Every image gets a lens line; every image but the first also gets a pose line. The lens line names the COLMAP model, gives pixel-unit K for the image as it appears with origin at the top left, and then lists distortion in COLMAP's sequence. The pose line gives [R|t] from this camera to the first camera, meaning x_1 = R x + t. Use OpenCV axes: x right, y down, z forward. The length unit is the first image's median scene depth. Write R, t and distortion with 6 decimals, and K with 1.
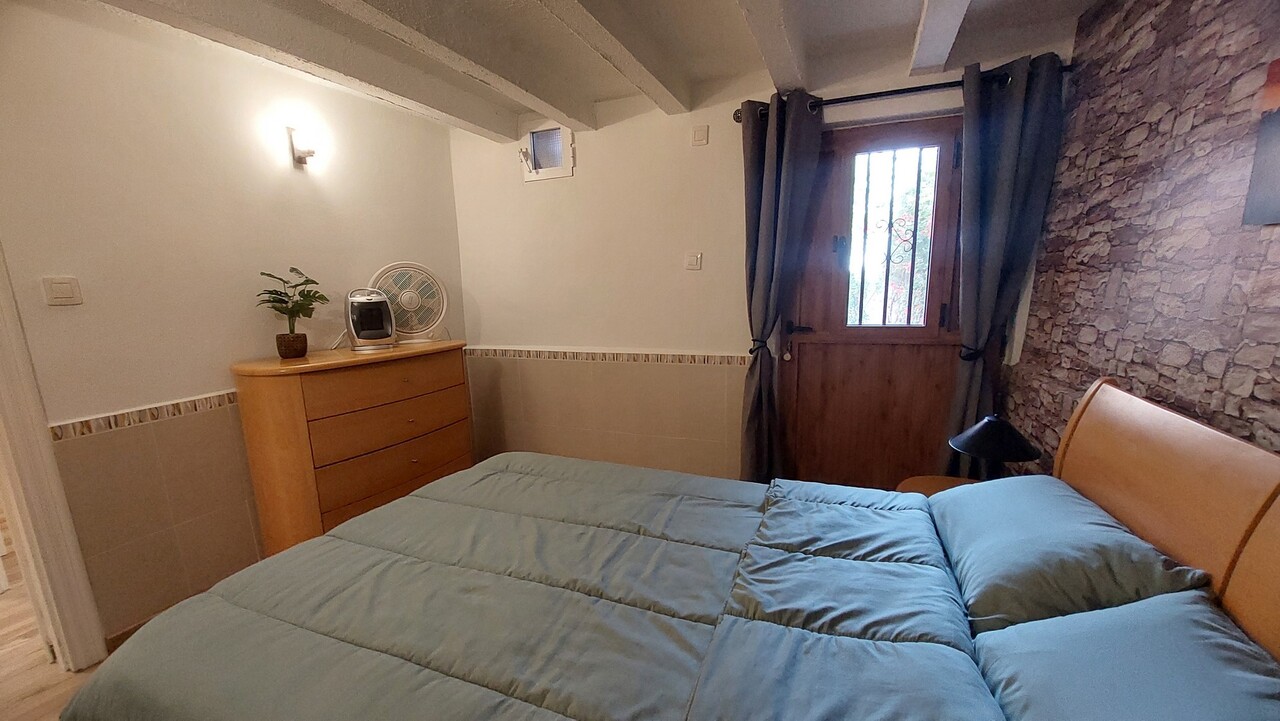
lens RADIAL K [[510.1, 0, 631.0], [0, 510.1, 384.5], [0, 0, 1]] dist [-0.013646, -0.000789]
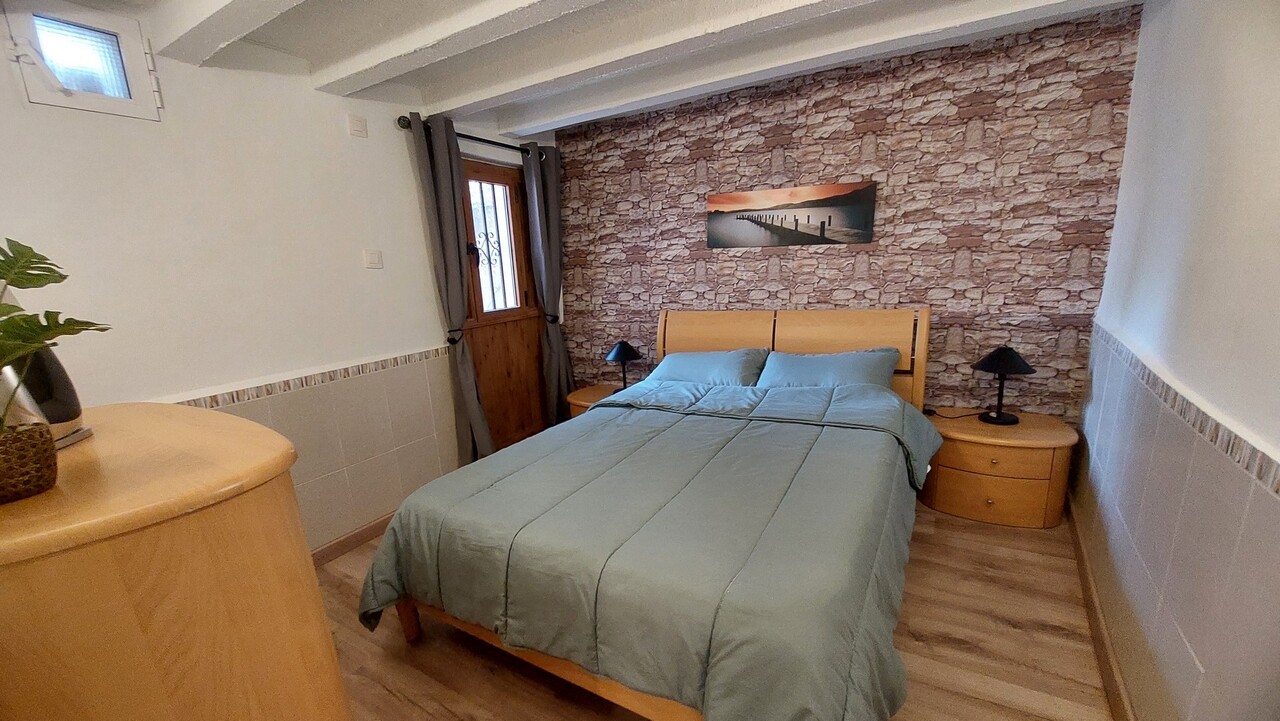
lens RADIAL K [[510.1, 0, 631.0], [0, 510.1, 384.5], [0, 0, 1]] dist [-0.013646, -0.000789]
pose [[0.121180, -0.206395, 0.970936, -0.862460], [0.242043, 0.954763, 0.172749, -0.076479], [-0.962668, 0.214074, 0.165655, 0.487316]]
